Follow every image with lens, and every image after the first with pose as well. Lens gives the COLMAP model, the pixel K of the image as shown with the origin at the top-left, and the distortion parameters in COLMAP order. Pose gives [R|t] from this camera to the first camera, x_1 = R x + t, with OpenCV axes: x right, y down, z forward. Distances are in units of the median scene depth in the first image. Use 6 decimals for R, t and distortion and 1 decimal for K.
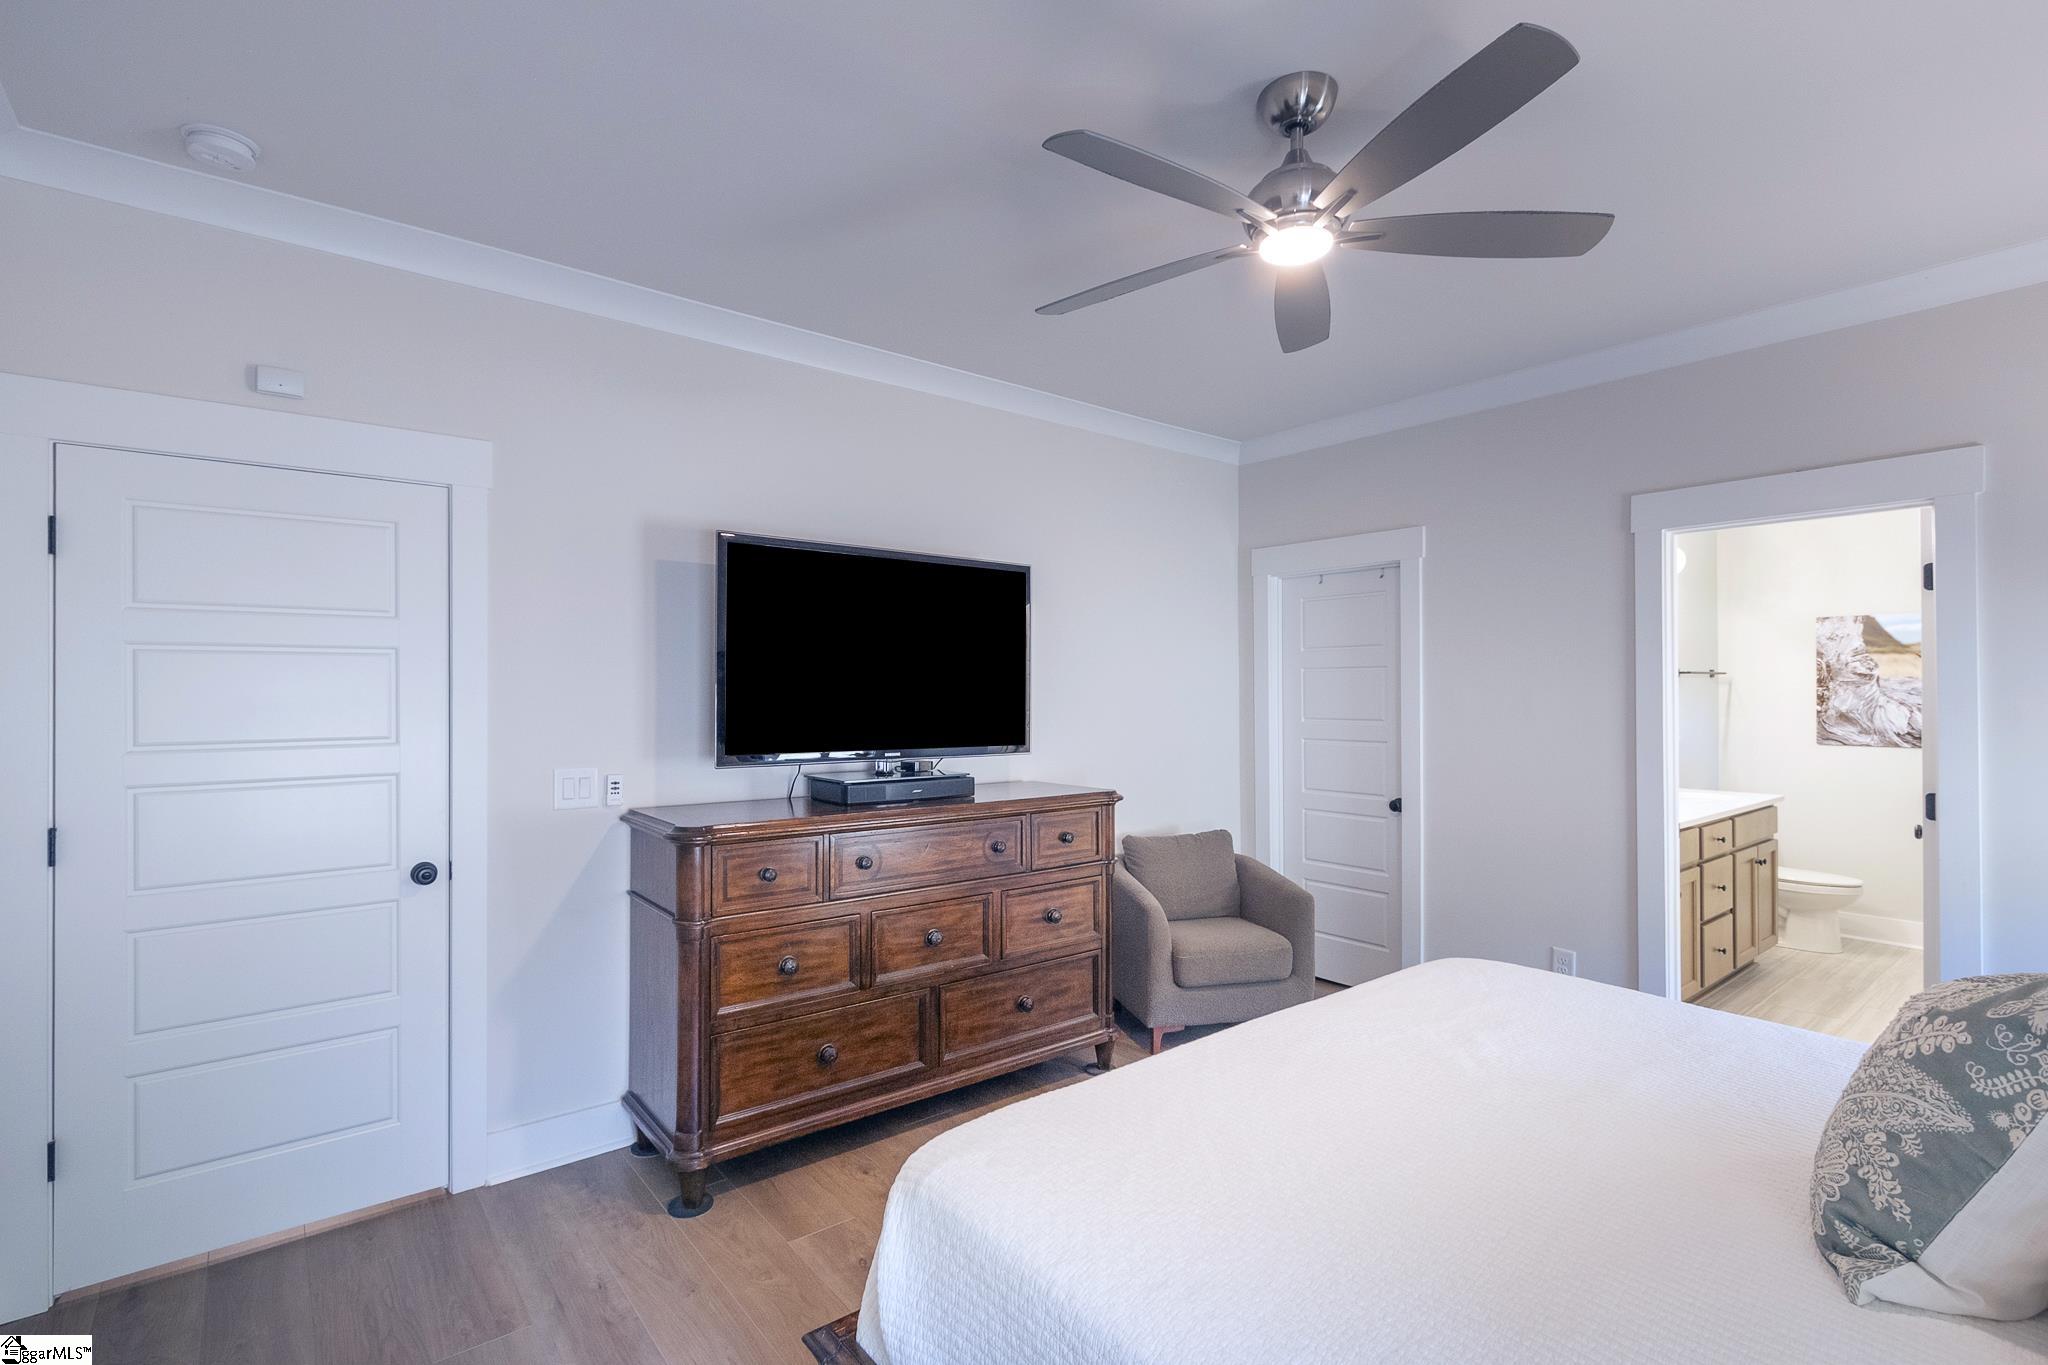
lens RADIAL K [[932.2, 0, 1034.7], [0, 932.2, 687.2], [0, 0, 1]] dist [0.004096, -0.000297]
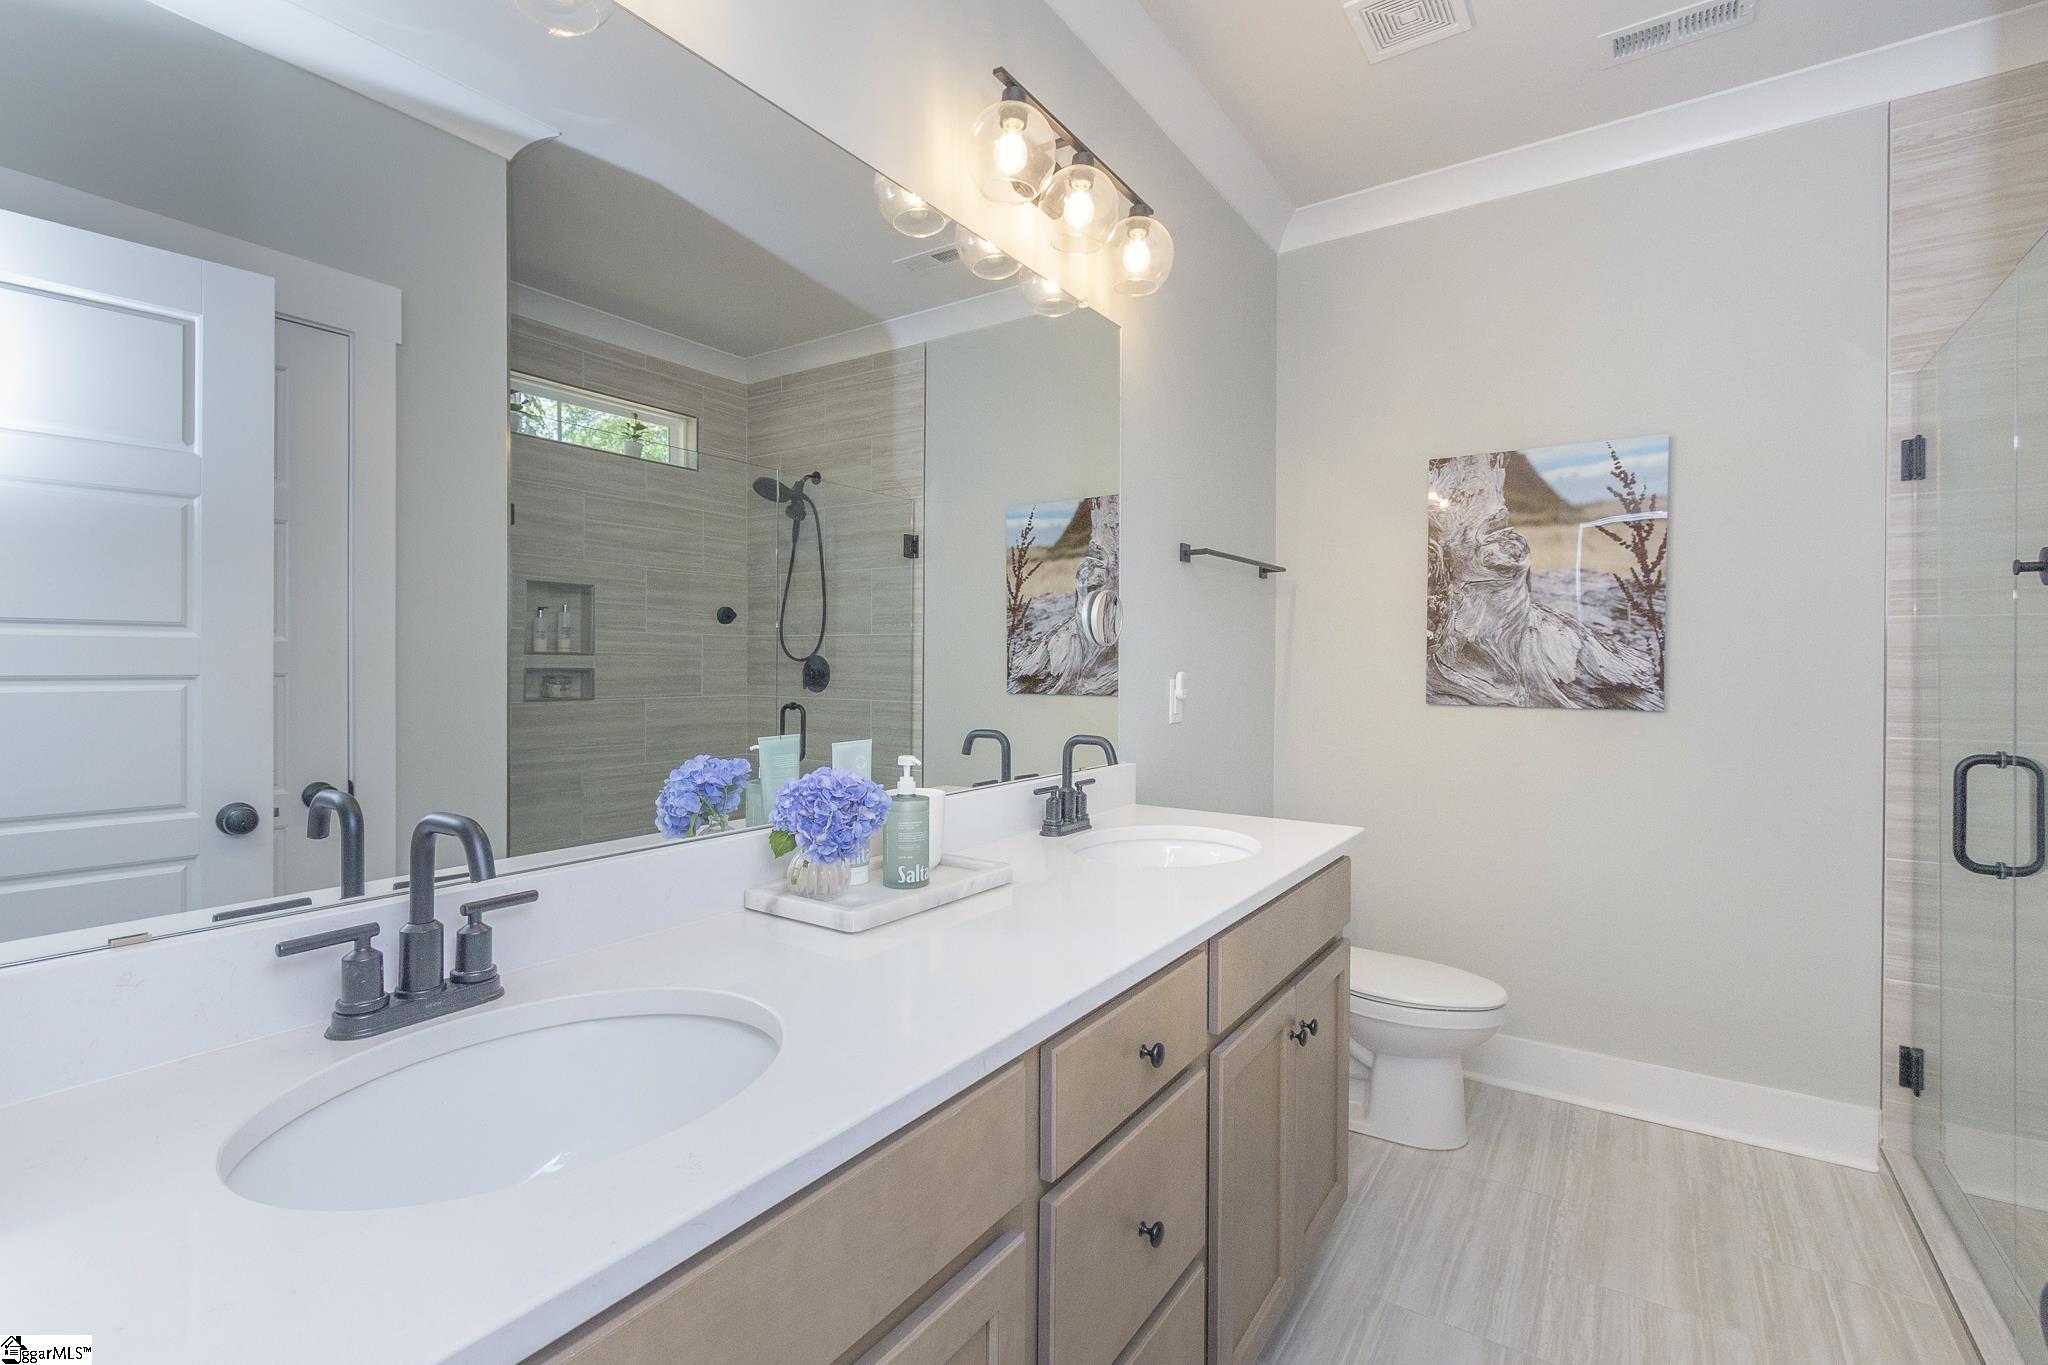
lens RADIAL K [[932.2, 0, 1016.9], [0, 932.2, 674.6], [0, 0, 1]] dist [0.004096, -0.000297]
pose [[0.955548, 0.000484, 0.294836, 0.478144], [-0.005998, 0.999824, 0.017796, 0.037506], [-0.294775, -0.018774, 0.955382, 0.586481]]
